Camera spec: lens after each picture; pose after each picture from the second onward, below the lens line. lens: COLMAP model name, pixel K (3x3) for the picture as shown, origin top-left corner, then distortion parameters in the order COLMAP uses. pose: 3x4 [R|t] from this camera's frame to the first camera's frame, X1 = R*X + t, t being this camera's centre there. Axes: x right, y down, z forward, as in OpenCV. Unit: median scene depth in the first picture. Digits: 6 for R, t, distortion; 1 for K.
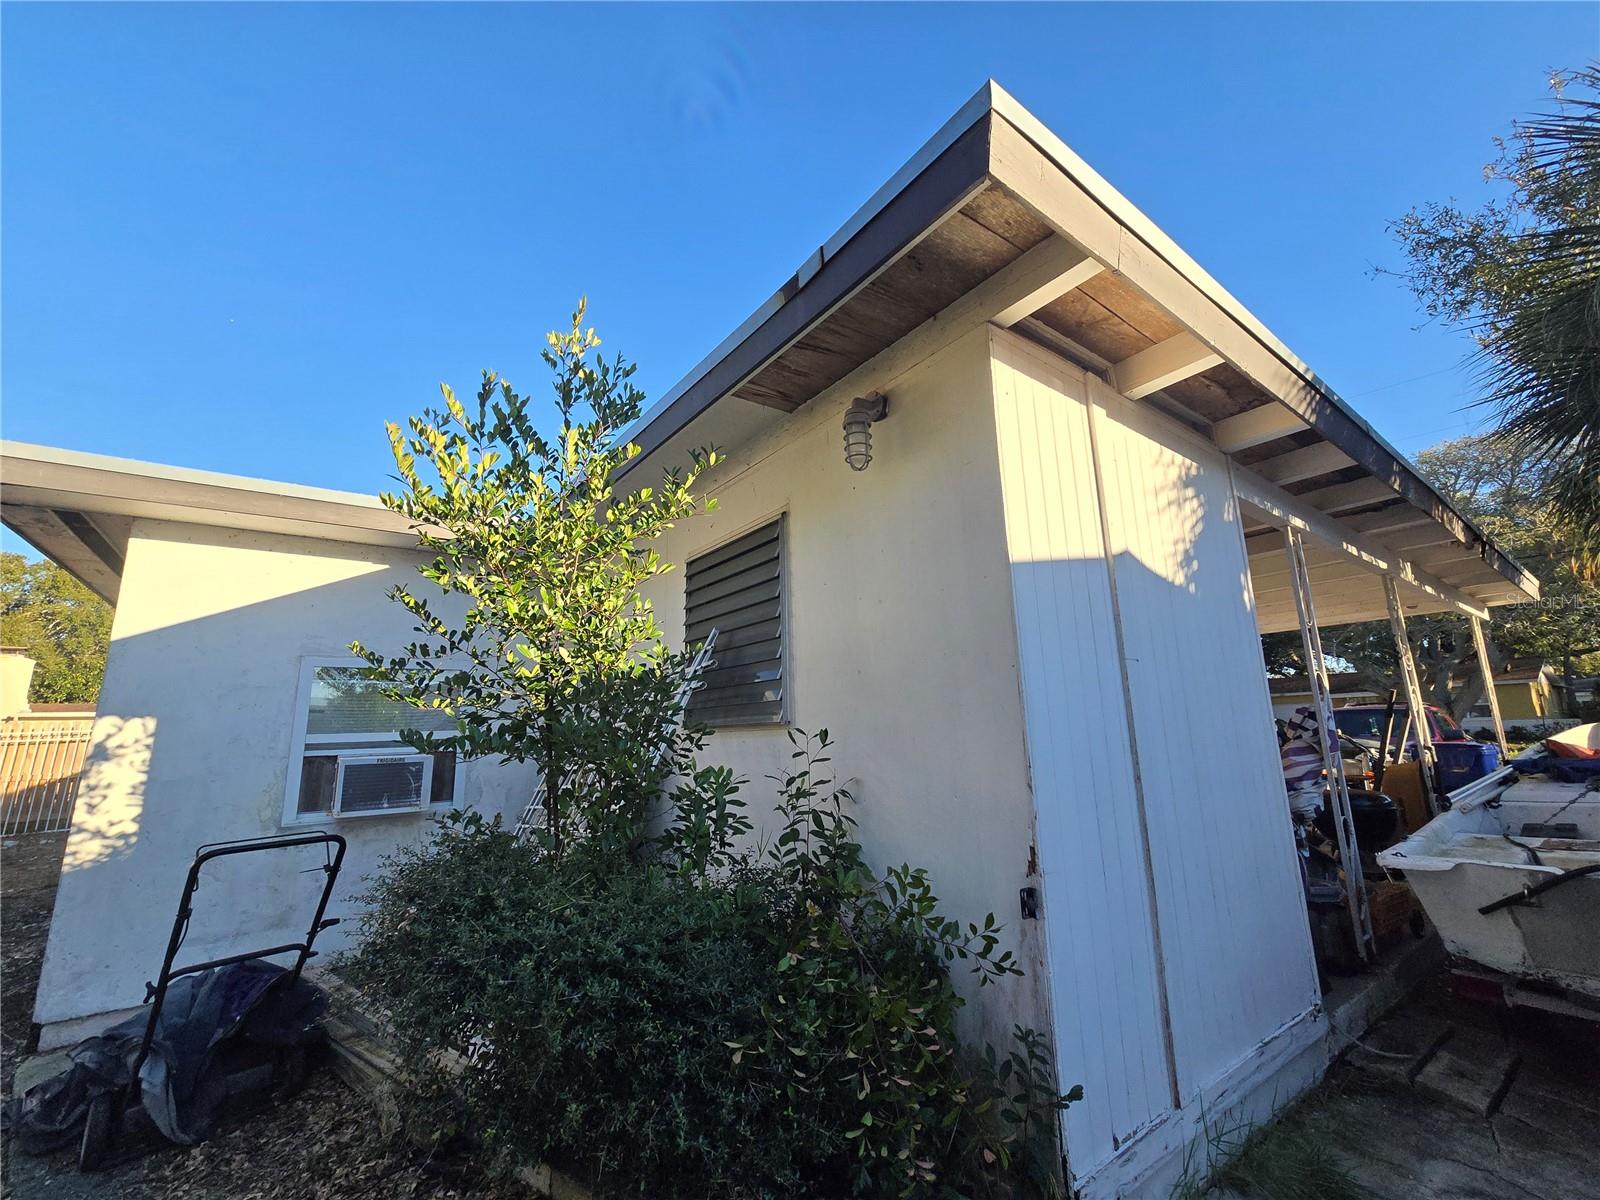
lens RADIAL K [[659.3, 0, 794.9], [0, 659.3, 593.5], [0, 0, 1]] dist [0.001352, 0.000257]
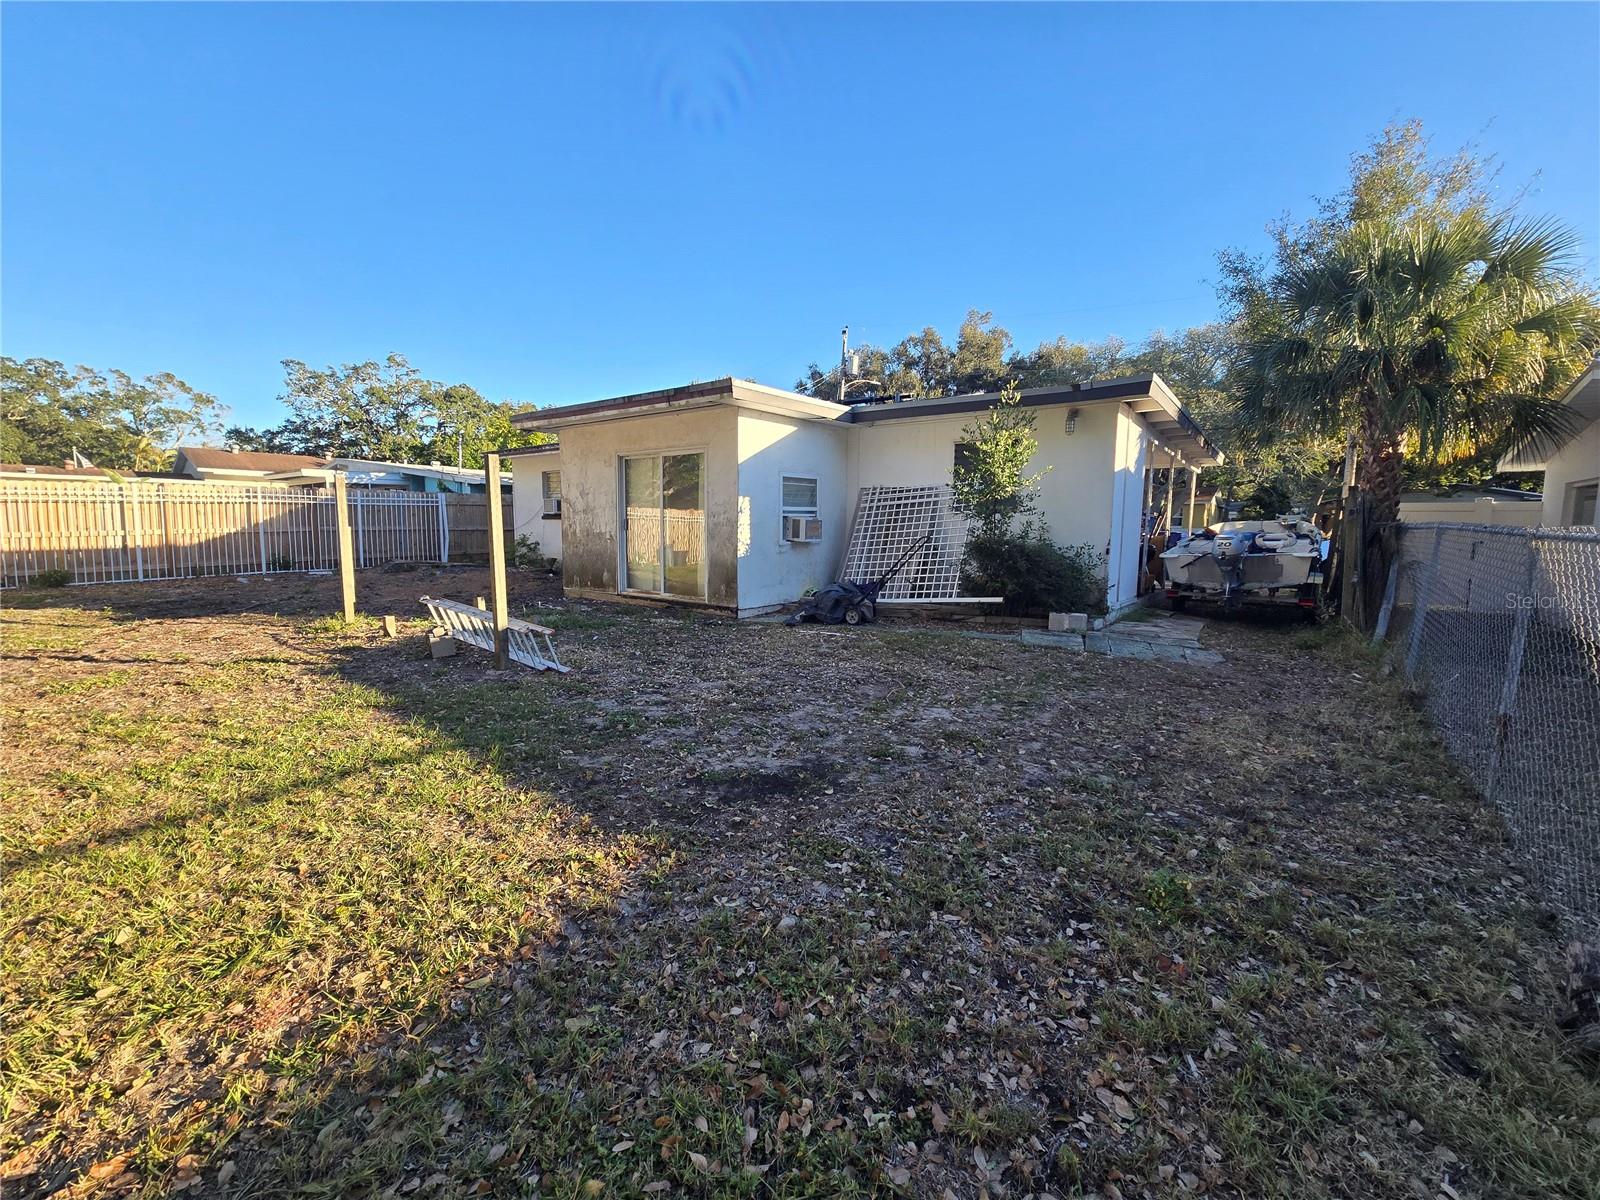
lens RADIAL K [[659.3, 0, 794.9], [0, 659.3, 593.5], [0, 0, 1]] dist [0.001352, 0.000257]
pose [[0.959527, 0.003737, 0.281592, -1.499821], [-0.089806, 0.951767, 0.293383, -0.191832], [-0.266913, -0.306798, 0.913582, -1.329732]]
